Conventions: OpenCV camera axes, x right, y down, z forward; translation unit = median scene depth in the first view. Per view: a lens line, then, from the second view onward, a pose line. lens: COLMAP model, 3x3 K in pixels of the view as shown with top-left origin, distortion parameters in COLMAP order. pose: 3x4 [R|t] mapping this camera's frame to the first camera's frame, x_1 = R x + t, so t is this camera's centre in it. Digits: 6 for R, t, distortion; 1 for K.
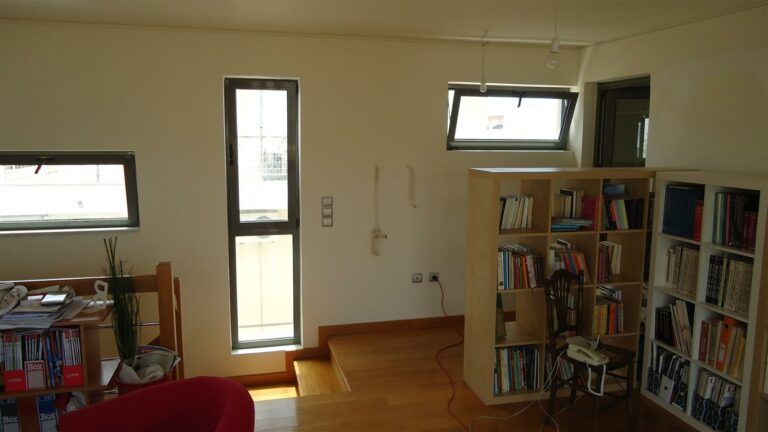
lens RADIAL K [[556.2, 0, 384.0], [0, 556.2, 213.6], [0, 0, 1]] dist [-0.010476, 0.004216]
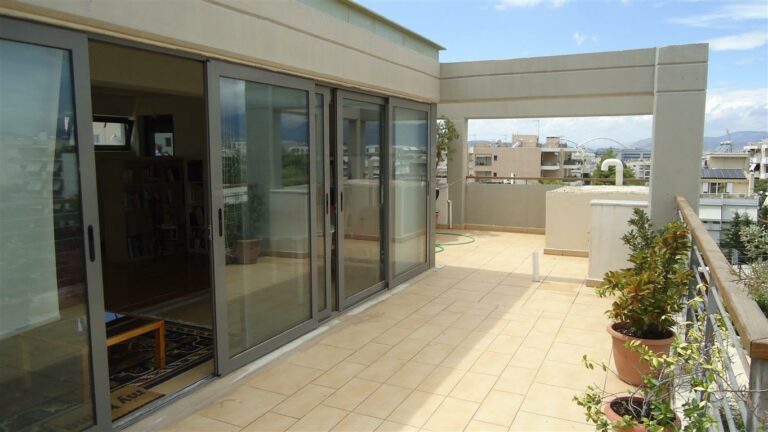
lens RADIAL K [[556.2, 0, 384.0], [0, 556.2, 213.6], [0, 0, 1]] dist [-0.010476, 0.004216]
pose [[0.647353, -0.095506, 0.756183, -0.787553], [0.110821, 0.993369, 0.030591, 0.191347], [-0.754091, 0.063998, 0.653645, -1.218420]]
